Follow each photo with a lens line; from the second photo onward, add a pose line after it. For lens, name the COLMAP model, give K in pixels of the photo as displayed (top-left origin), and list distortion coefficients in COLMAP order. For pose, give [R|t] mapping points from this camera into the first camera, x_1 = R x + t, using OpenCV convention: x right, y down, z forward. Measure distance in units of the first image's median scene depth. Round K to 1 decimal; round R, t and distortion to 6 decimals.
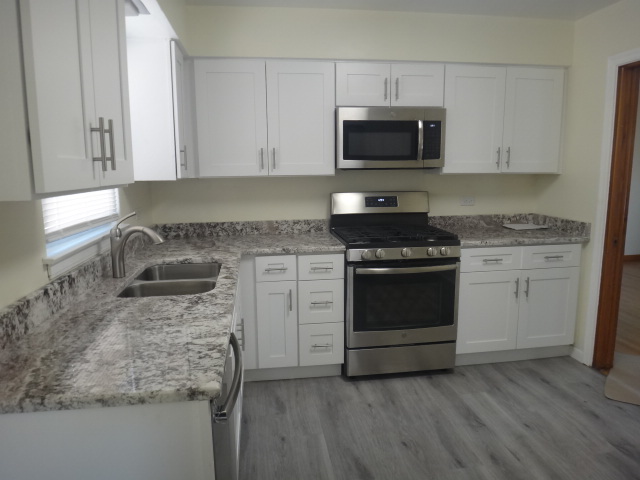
lens RADIAL K [[464.9, 0, 318.9], [0, 464.9, 238.2], [0, 0, 1]] dist [-0.011156, -0.000820]
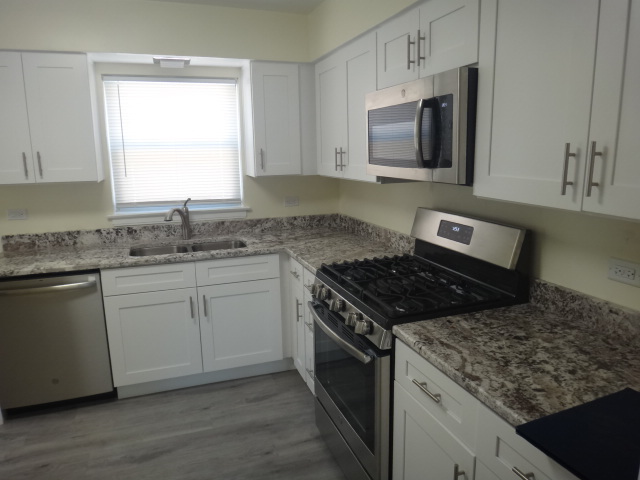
lens RADIAL K [[464.9, 0, 318.0], [0, 464.9, 239.0], [0, 0, 1]] dist [-0.011156, -0.000820]
pose [[0.169163, 0.197069, -0.965685, 0.717818], [-0.139790, 0.974698, 0.174421, -0.154624], [0.975624, 0.105487, 0.192431, 0.724122]]
